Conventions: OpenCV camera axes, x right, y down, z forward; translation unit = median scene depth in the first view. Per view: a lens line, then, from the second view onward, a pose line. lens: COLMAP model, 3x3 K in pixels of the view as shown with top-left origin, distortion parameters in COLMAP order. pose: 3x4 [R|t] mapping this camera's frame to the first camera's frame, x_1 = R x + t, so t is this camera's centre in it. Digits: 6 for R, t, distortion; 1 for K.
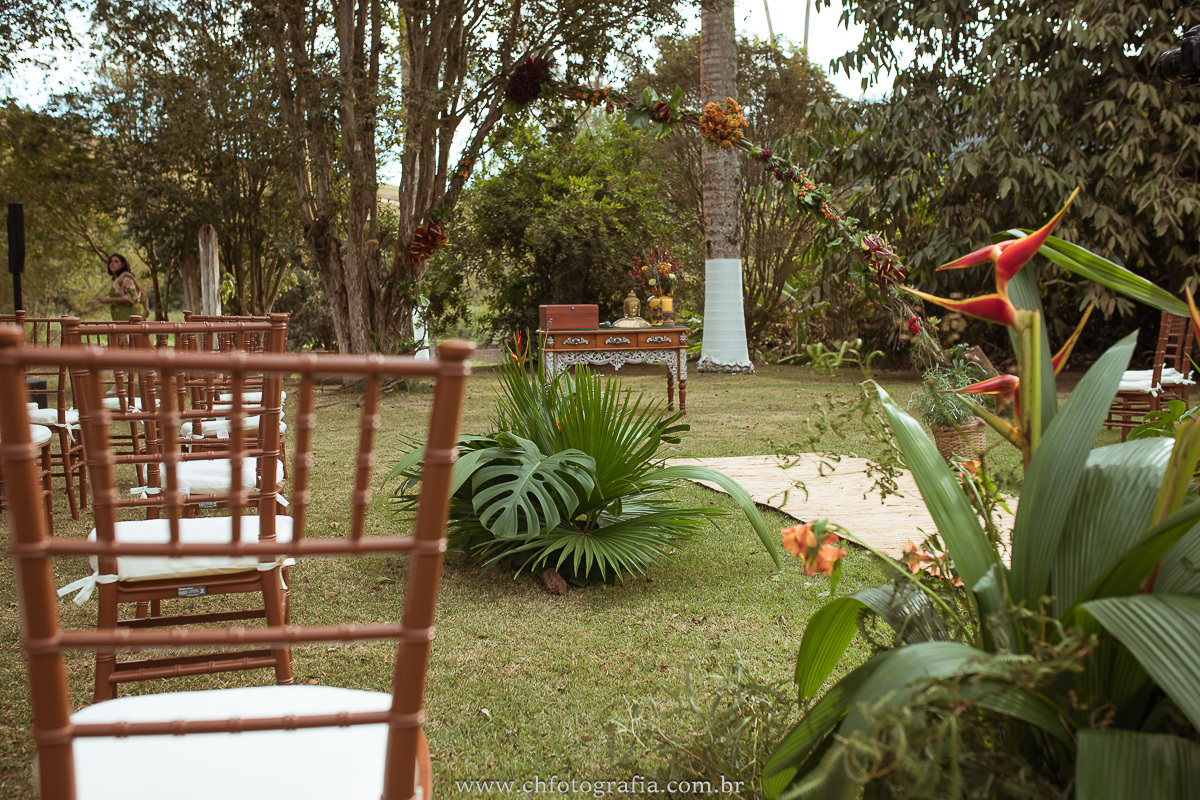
lens RADIAL K [[1114.6, 0, 600.0], [0, 1114.6, 400.0], [0, 0, 1]] dist [-0.049108, 0.002258]
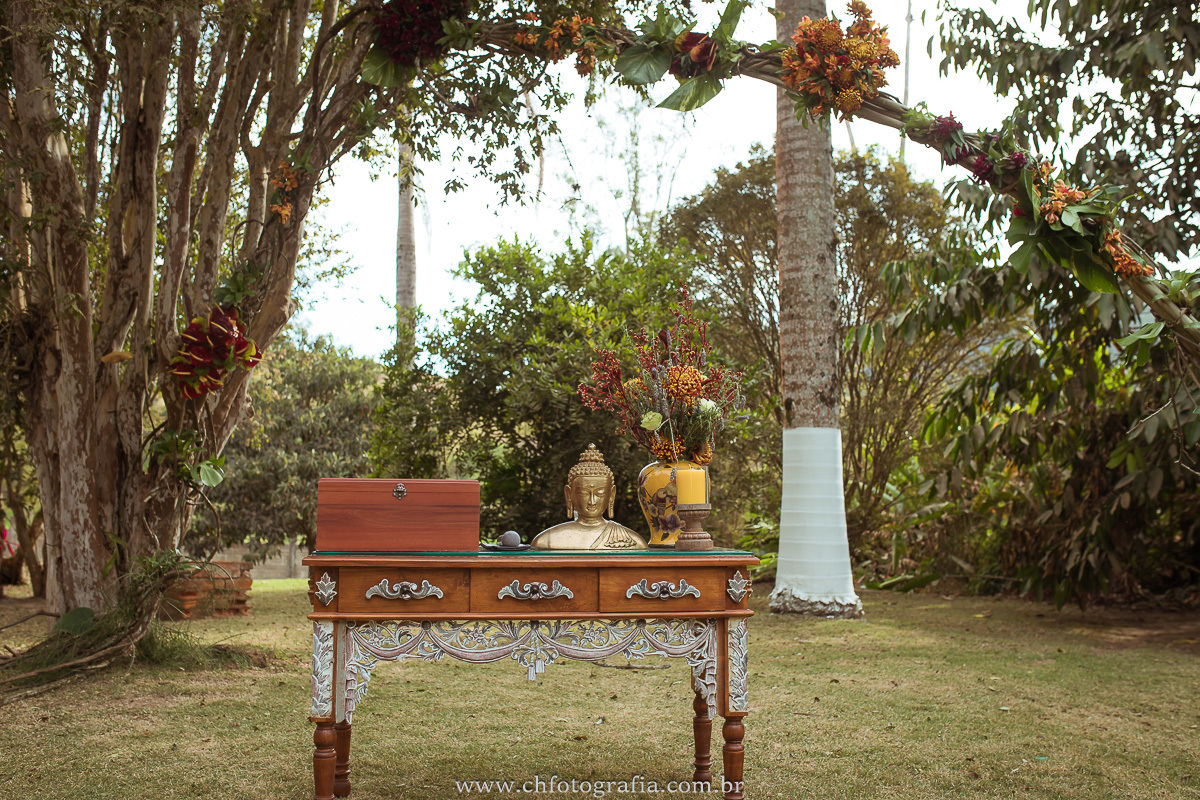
lens RADIAL K [[1114.6, 0, 600.0], [0, 1114.6, 400.0], [0, 0, 1]] dist [-0.049108, 0.002258]
pose [[0.997964, 0.017551, -0.061311, 0.031169], [-0.028201, 0.983730, -0.177427, -0.029655], [0.057200, 0.178795, 0.982222, 0.389275]]
